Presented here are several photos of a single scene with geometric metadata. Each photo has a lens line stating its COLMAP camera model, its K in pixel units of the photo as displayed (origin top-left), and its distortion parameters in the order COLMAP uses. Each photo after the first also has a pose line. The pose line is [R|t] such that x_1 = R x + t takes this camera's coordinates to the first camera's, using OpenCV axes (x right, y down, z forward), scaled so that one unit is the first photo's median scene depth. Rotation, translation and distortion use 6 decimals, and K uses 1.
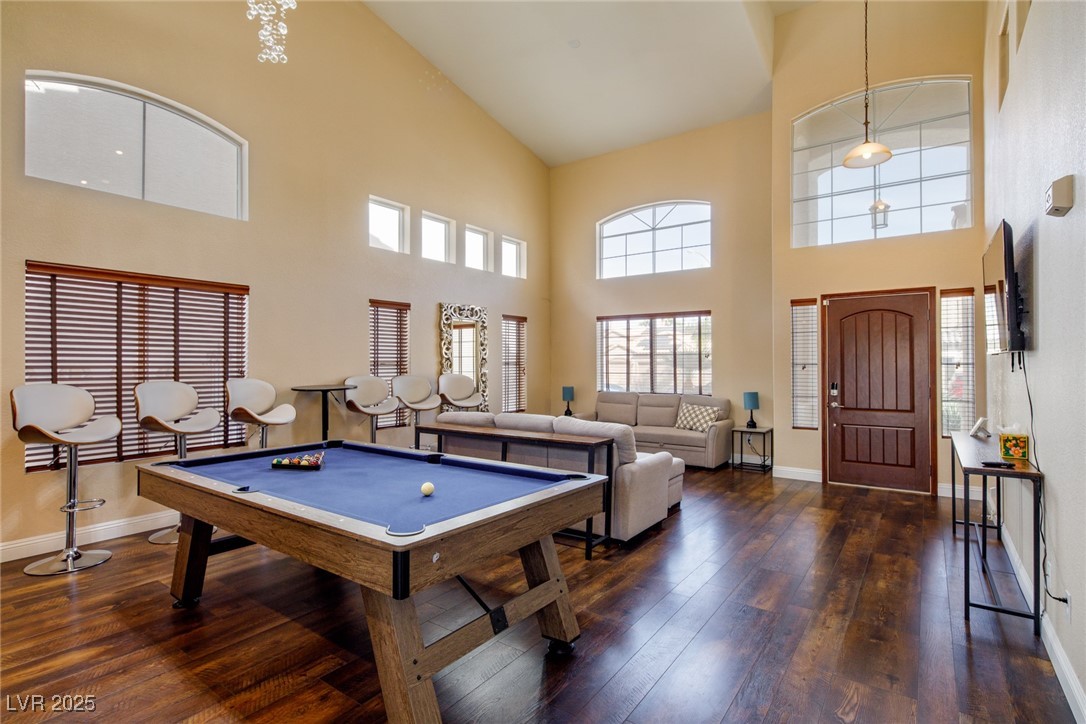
lens RADIAL K [[533.3, 0, 545.3], [0, 533.3, 364.9], [0, 0, 1]] dist [0.009016, -0.003336]
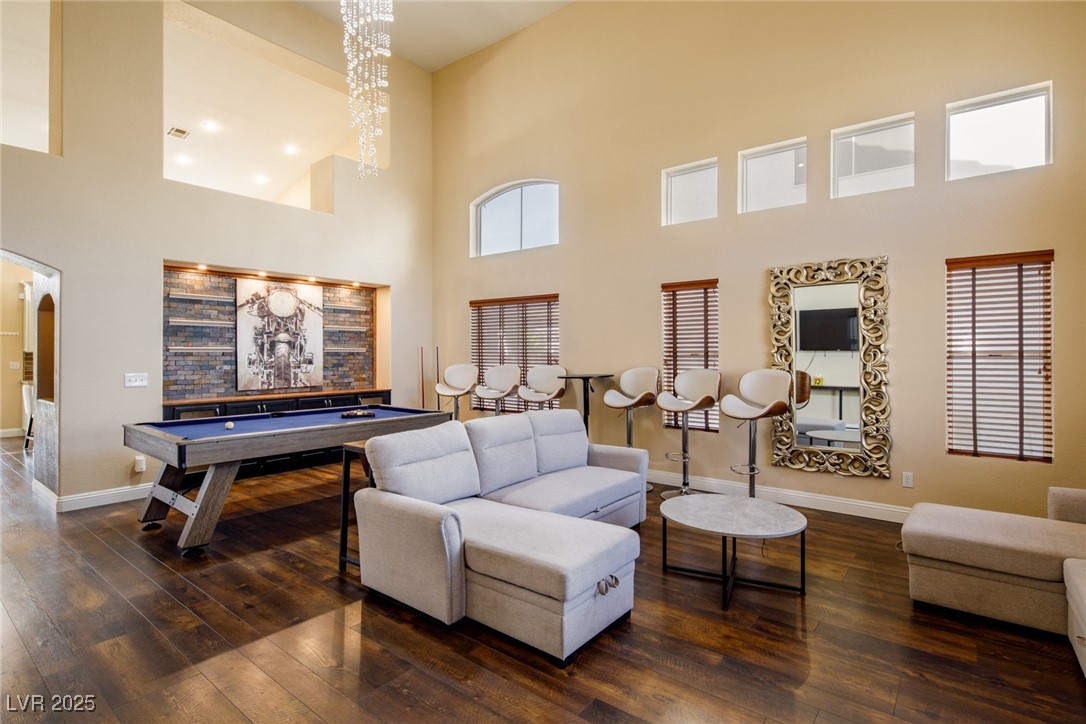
lens RADIAL K [[533.3, 0, 543.8], [0, 533.3, 351.9], [0, 0, 1]] dist [0.009016, -0.003336]
pose [[-0.050357, -0.002213, -0.998729, 0.567992], [-0.003034, 0.999993, -0.002063, -0.004038], [0.998727, 0.002926, -0.050363, 0.807719]]
